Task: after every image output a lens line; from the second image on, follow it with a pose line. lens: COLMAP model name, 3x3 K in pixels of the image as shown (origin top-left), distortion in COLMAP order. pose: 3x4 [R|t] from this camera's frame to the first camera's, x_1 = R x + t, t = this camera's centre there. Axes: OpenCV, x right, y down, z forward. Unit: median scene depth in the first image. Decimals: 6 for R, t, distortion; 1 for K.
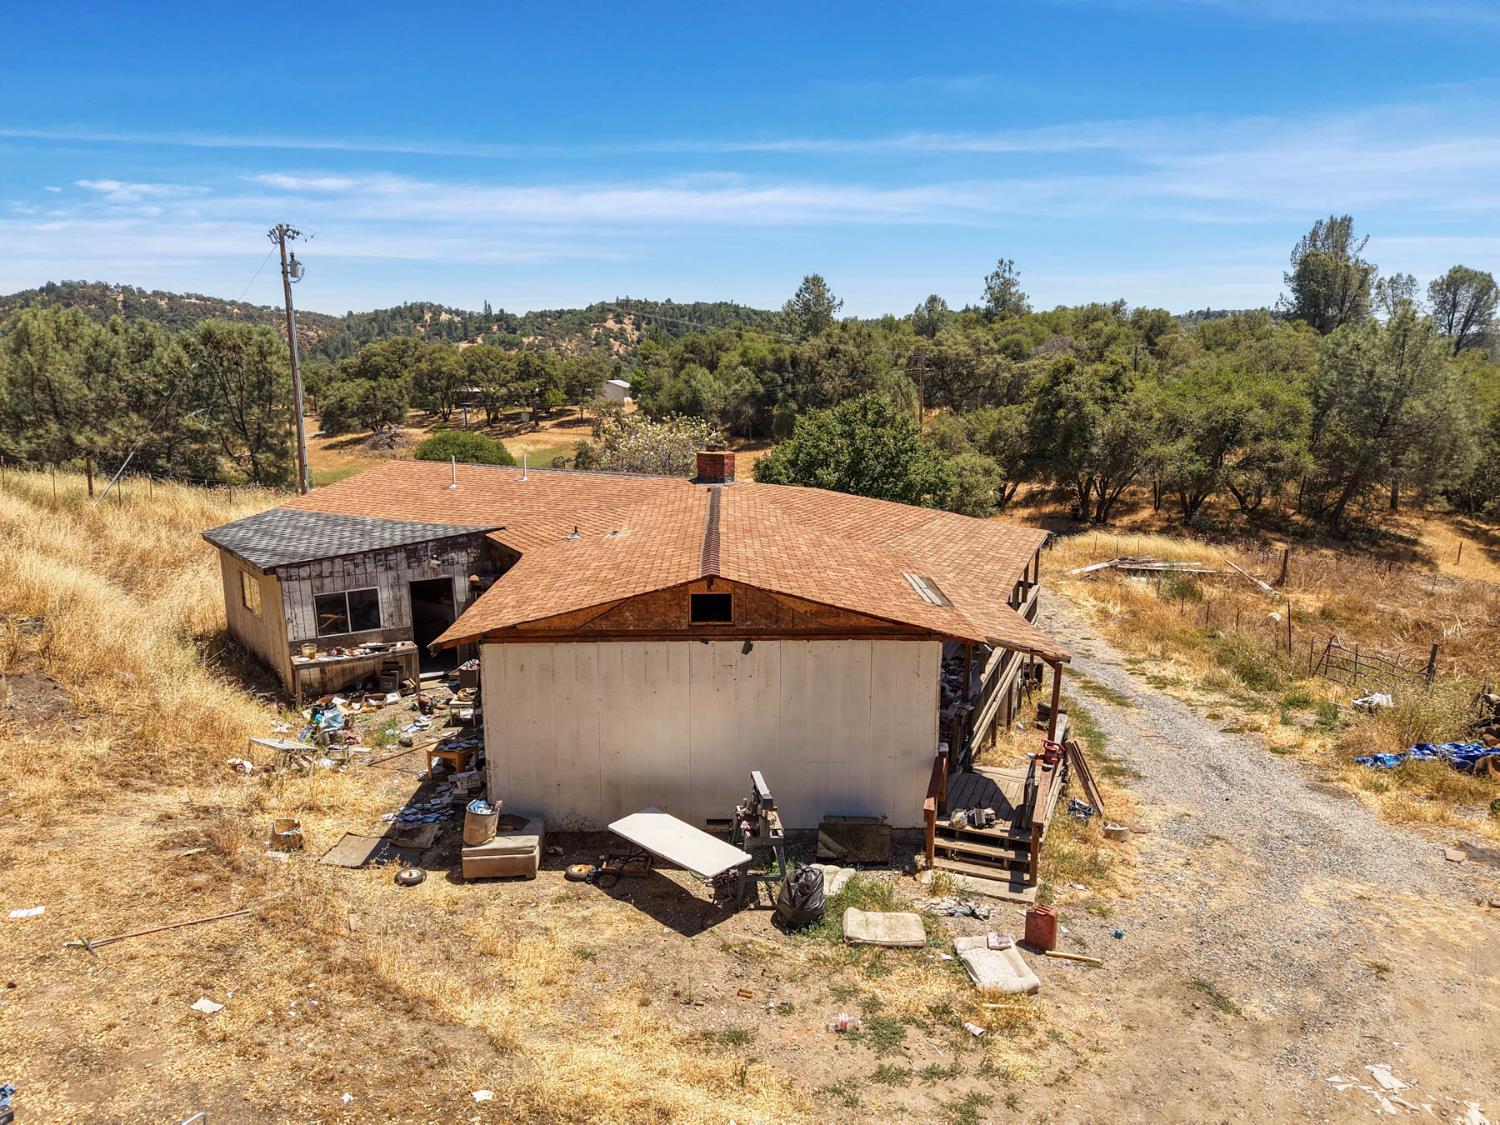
lens RADIAL K [[1005.9, 0, 753.0], [0, 1005.9, 561.3], [0, 0, 1]] dist [0.026788, -0.029638]
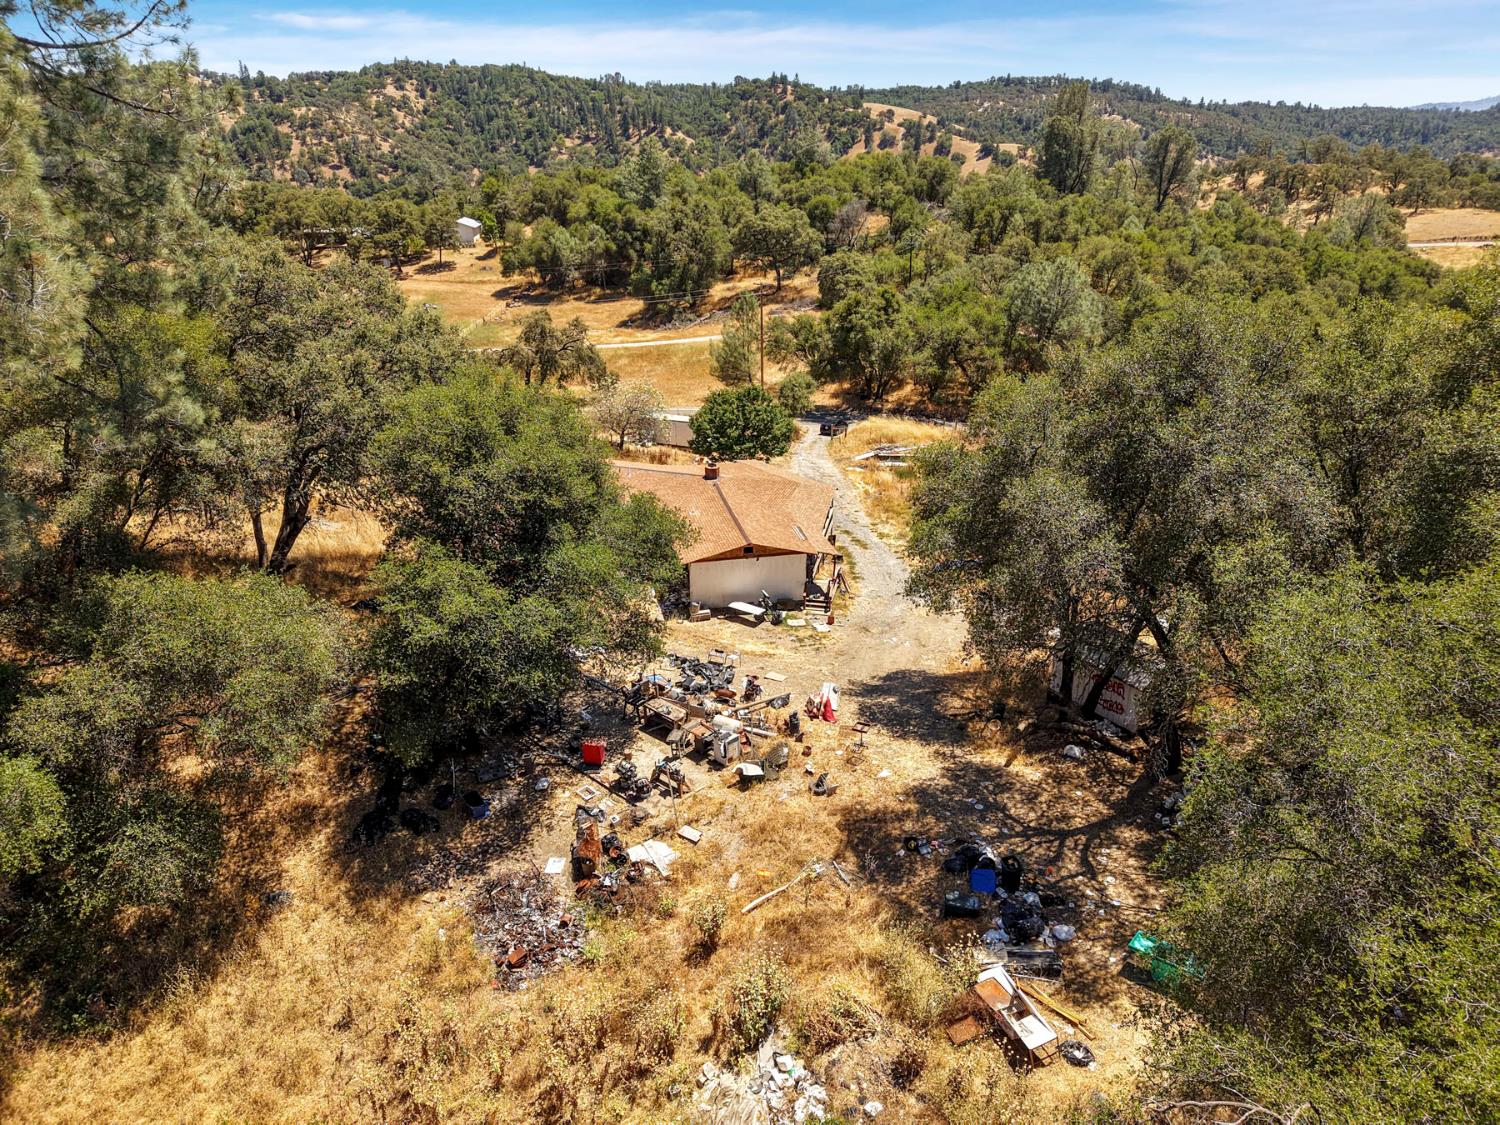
lens RADIAL K [[1005.9, 0, 753.0], [0, 1005.9, 561.3], [0, 0, 1]] dist [0.026788, -0.029638]
pose [[0.982846, -0.073212, 0.169275, -0.133615], [0.035514, 0.975785, 0.215829, -0.145887], [-0.180977, -0.206115, 0.961647, -0.536108]]
